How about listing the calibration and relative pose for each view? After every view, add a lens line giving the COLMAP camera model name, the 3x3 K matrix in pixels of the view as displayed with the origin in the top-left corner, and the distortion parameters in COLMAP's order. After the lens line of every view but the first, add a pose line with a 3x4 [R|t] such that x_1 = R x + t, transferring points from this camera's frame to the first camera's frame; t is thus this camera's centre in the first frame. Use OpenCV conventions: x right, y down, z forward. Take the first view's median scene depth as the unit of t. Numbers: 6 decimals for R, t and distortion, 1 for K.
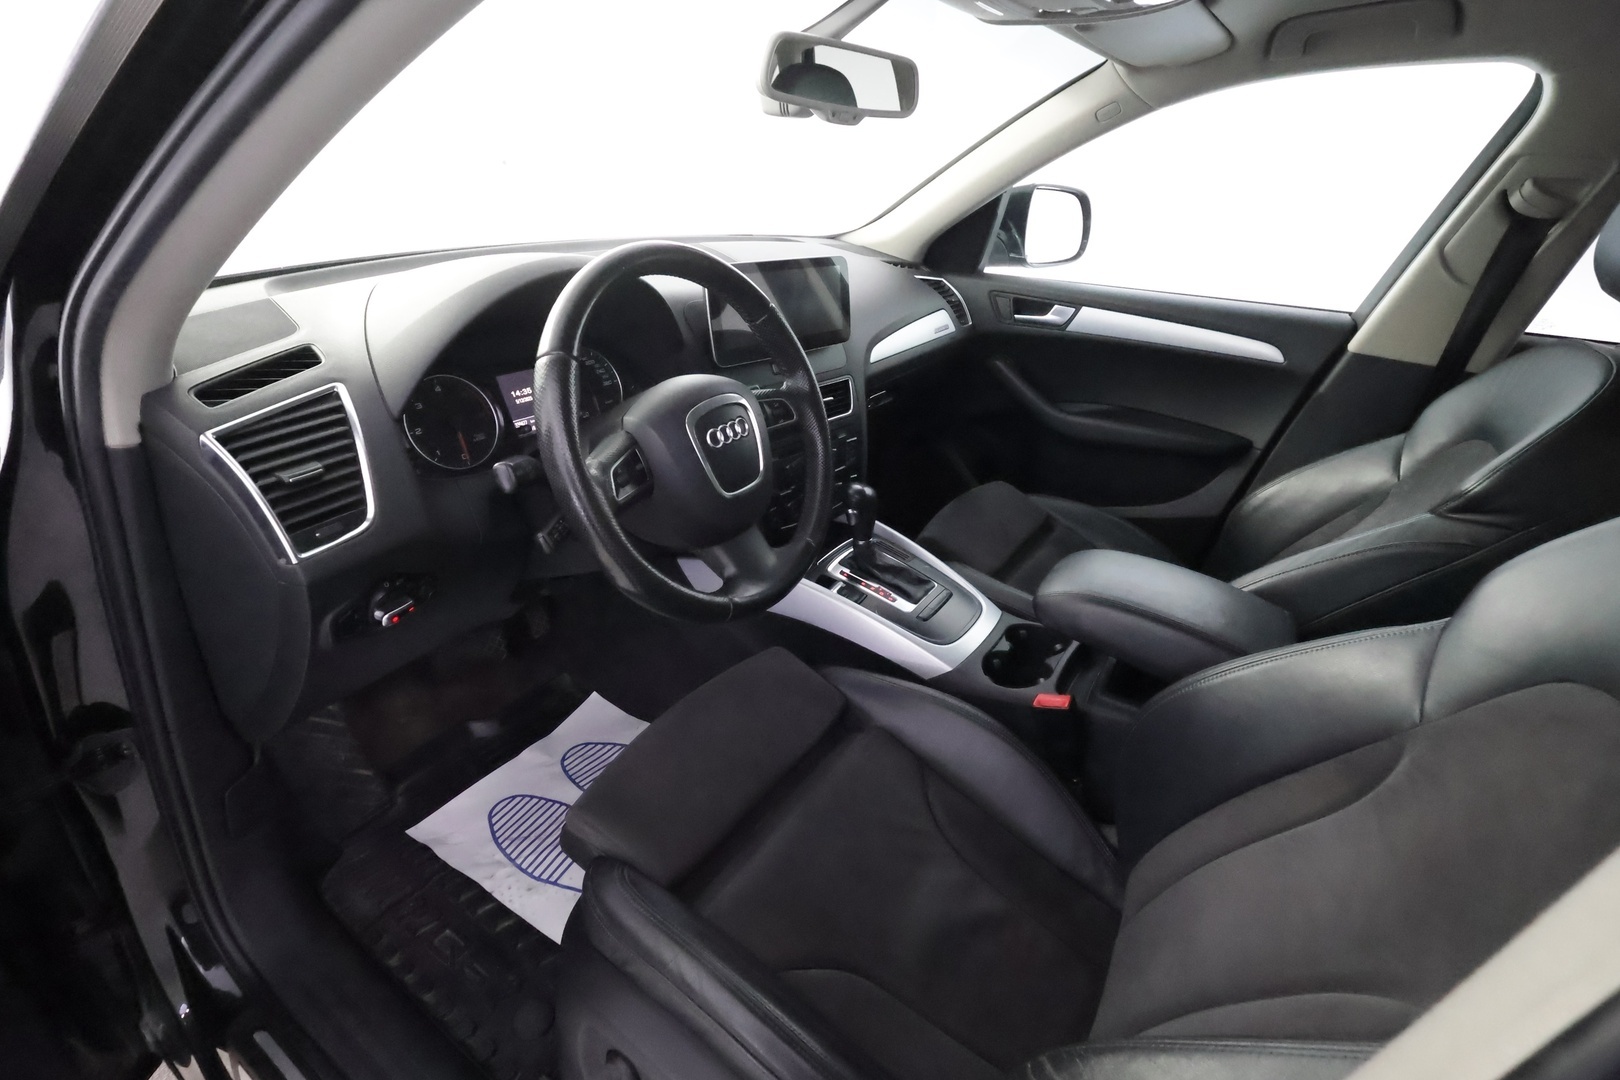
lens RADIAL K [[740.7, 0, 798.9], [0, 740.7, 541.1], [0, 0, 1]] dist [-0.000603, 0.000009]
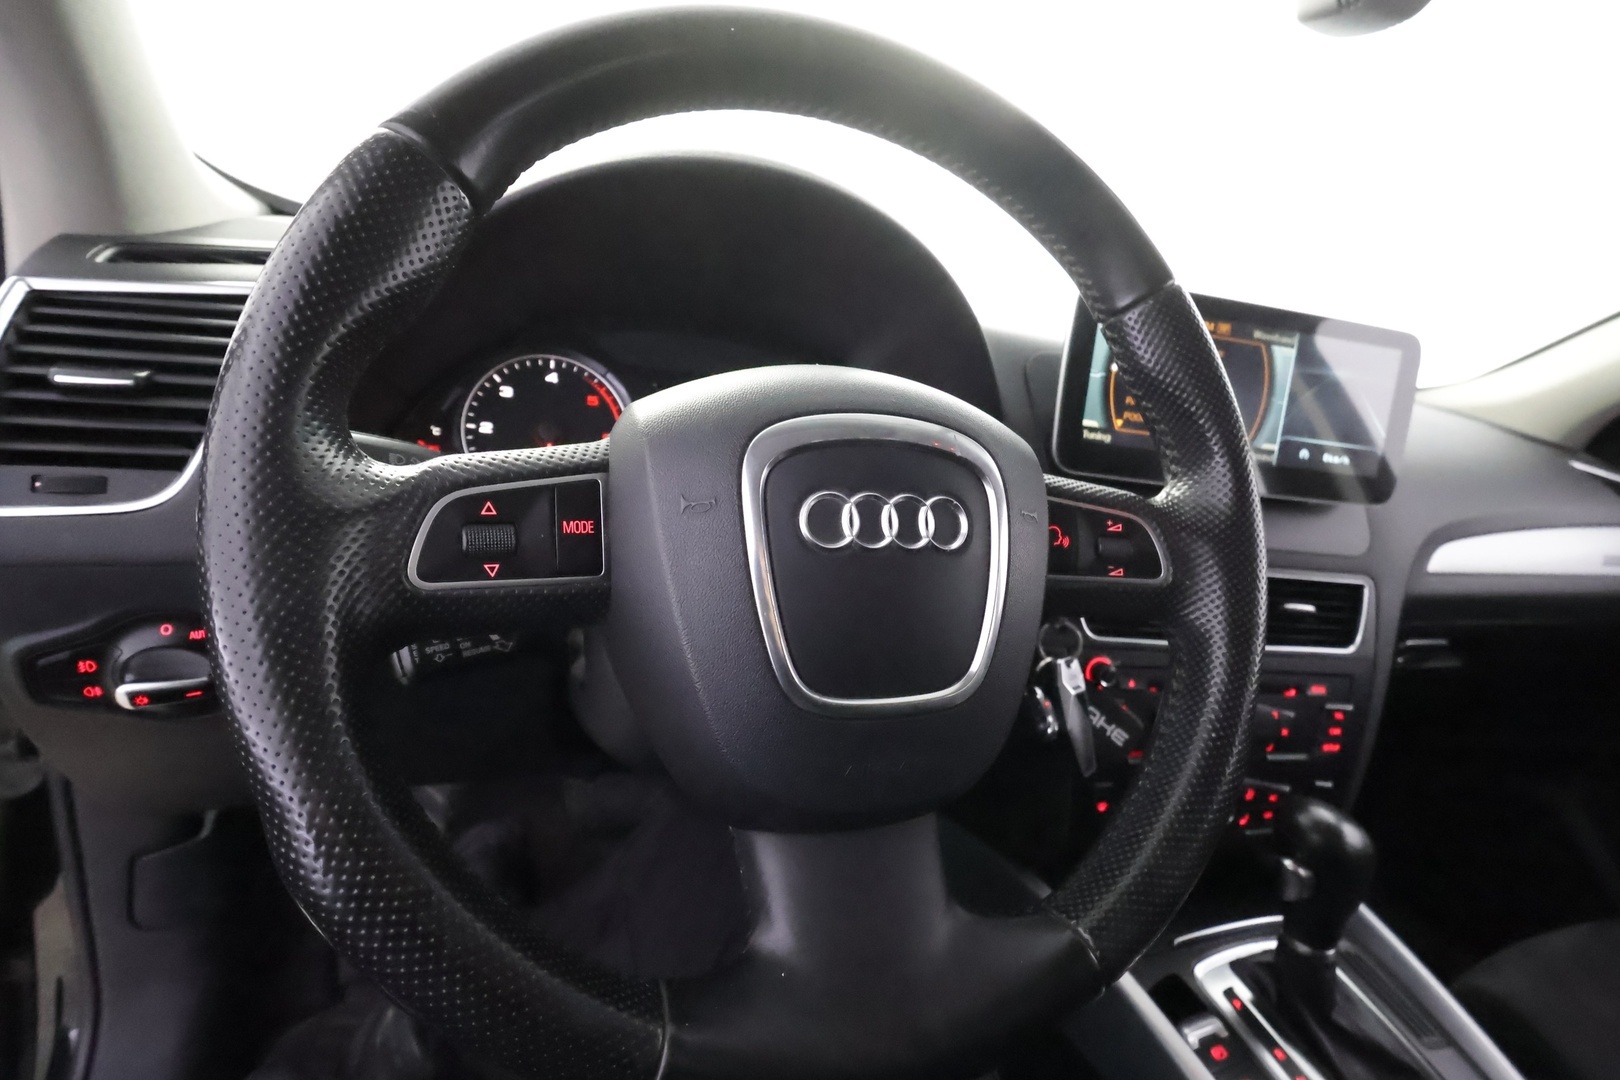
lens RADIAL K [[752.2, 0, 813.7], [0, 752.2, 545.6], [0, 0, 1]] dist [0.001407, 0.000458]
pose [[0.810134, 0.235387, -0.536914, 0.035397], [-0.359136, 0.923150, -0.137173, -0.049515], [0.463363, 0.303953, 0.832411, 0.439751]]
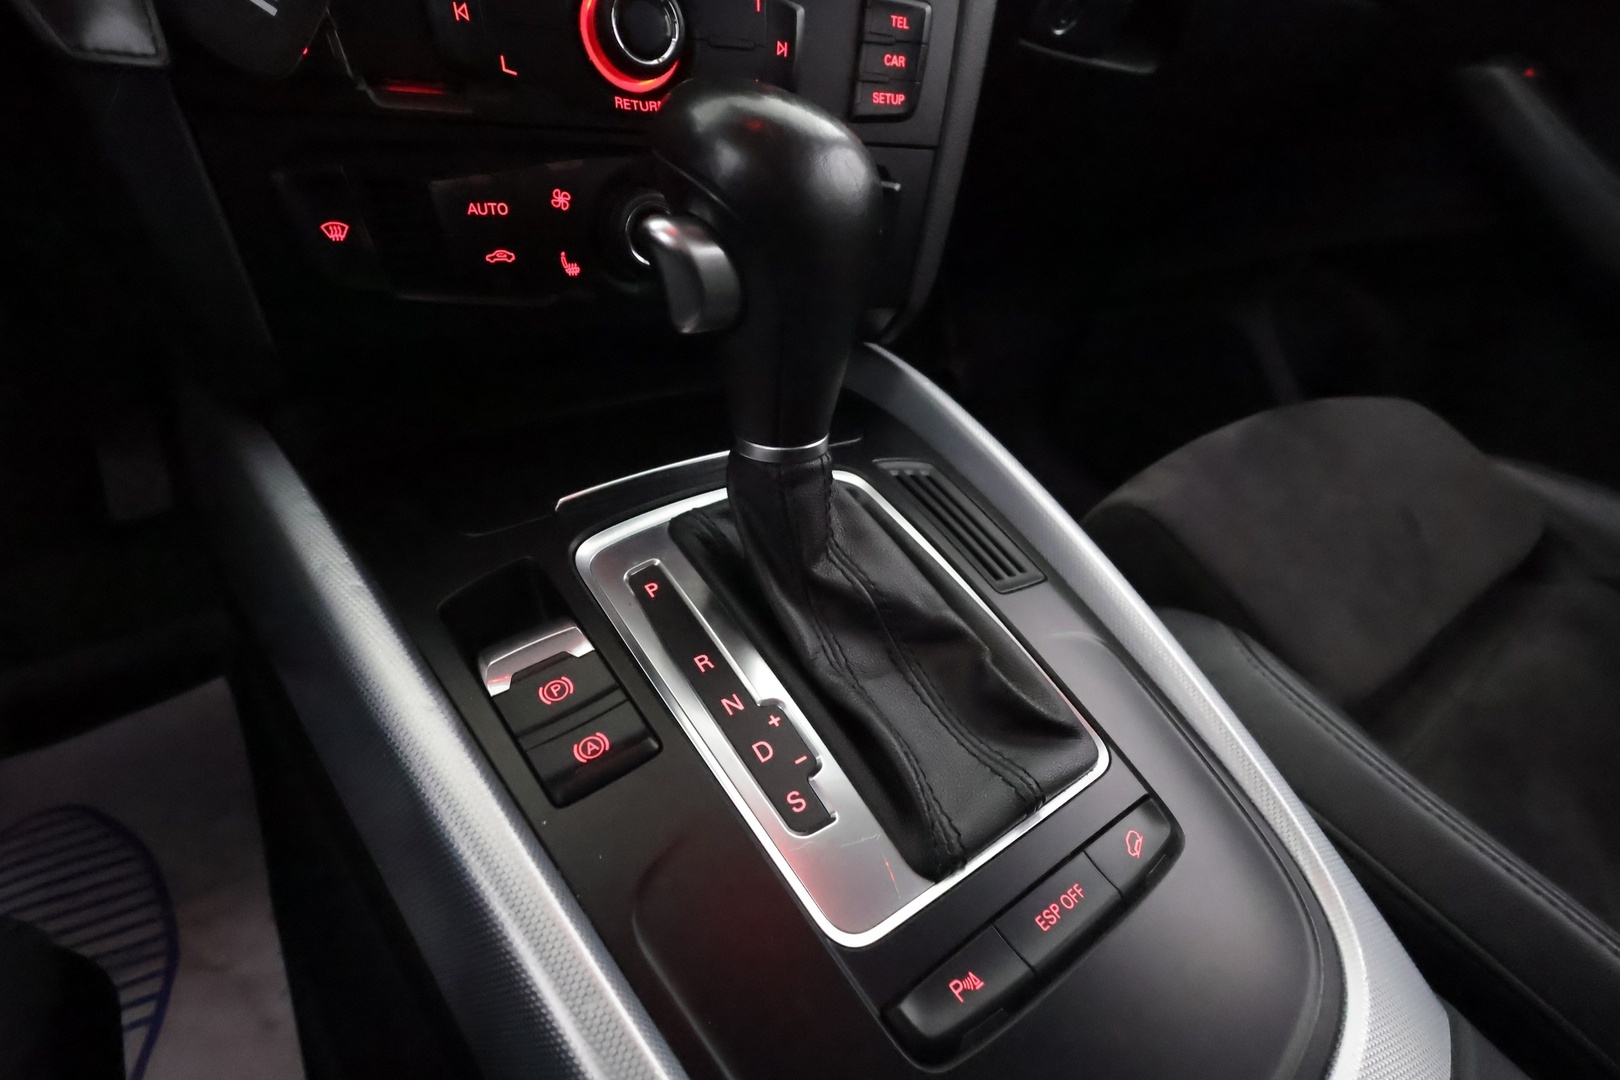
lens RADIAL K [[741.4, 0, 810.0], [0, 741.4, 540.0], [0, 0, 1]] dist [-0.001426, -0.000117]
pose [[0.938695, 0.259923, -0.226475, 0.143943], [-0.227723, 0.960703, 0.158720, -0.008985], [0.258830, -0.097416, 0.960998, 0.801340]]
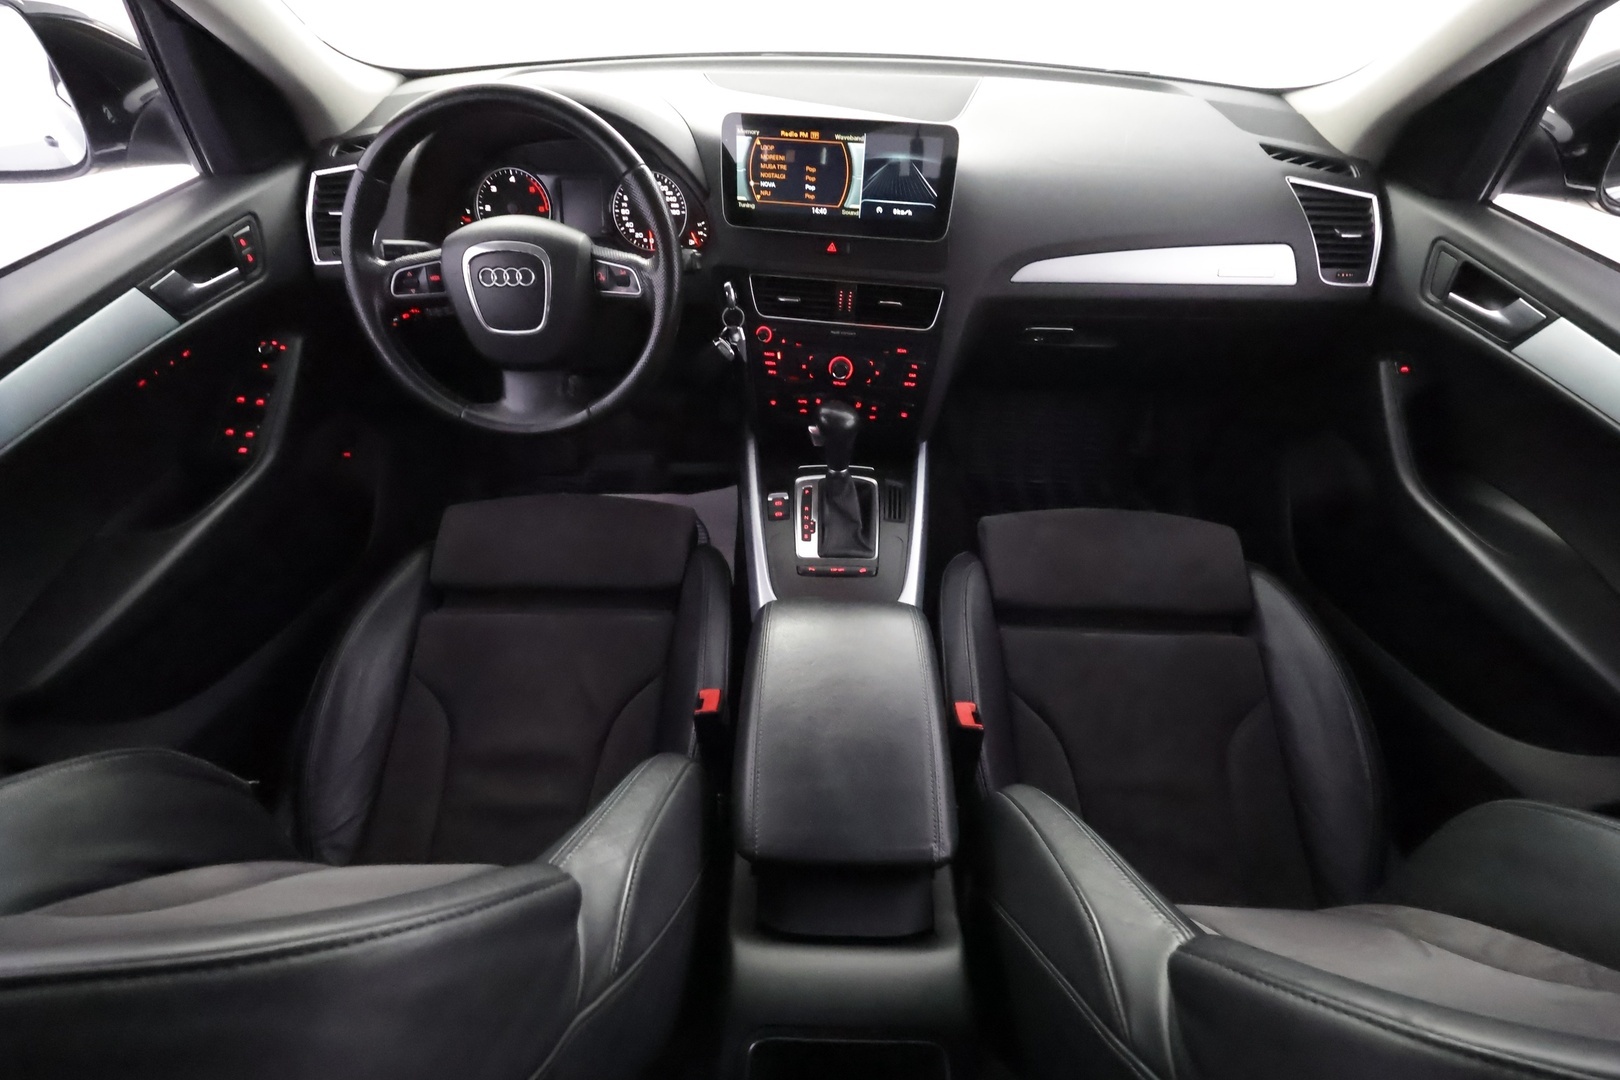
lens RADIAL K [[740.7, 0, 798.9], [0, 740.7, 541.1], [0, 0, 1]] dist [-0.000603, 0.000009]
pose [[0.545063, 0.546767, -0.635572, 0.670526], [-0.369676, 0.837146, 0.403144, -0.268689], [0.752493, 0.015217, 0.658425, 0.374193]]
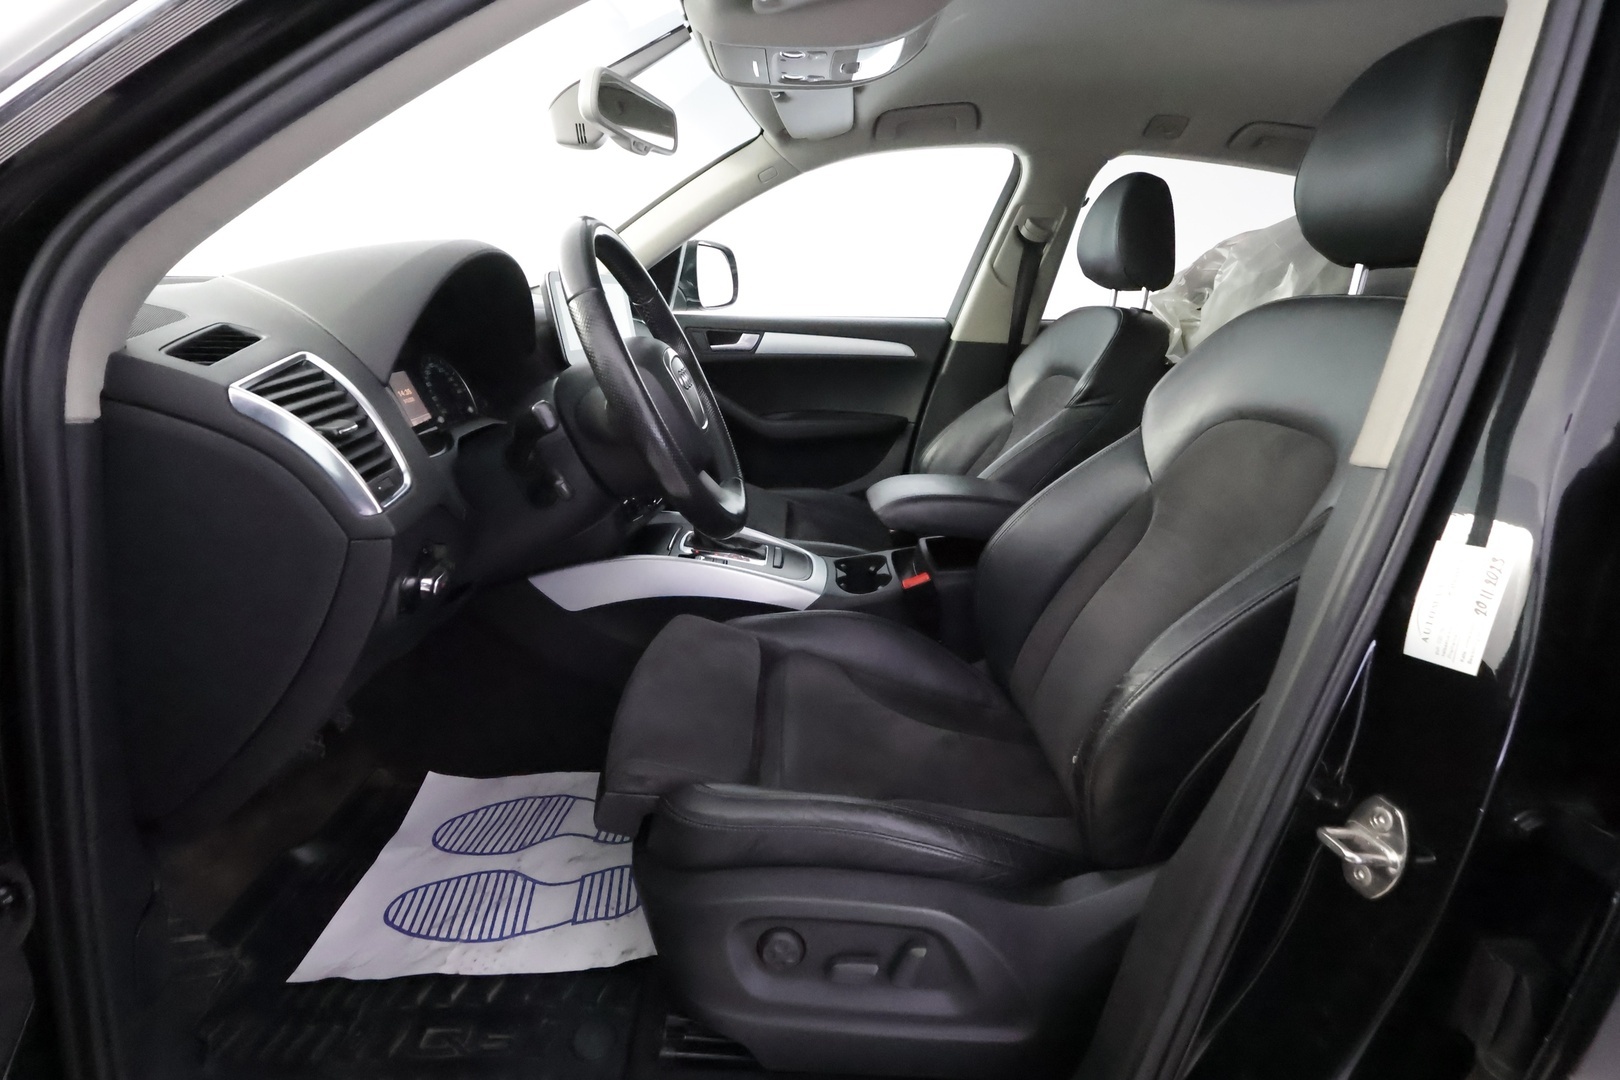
lens RADIAL K [[741.4, 0, 810.0], [0, 741.4, 540.0], [0, 0, 1]] dist [-0.001426, -0.000117]
pose [[0.829820, -0.206719, 0.518330, -0.339987], [0.269330, 0.961872, -0.047573, 0.116852], [-0.488733, 0.179079, 0.853856, -0.017080]]
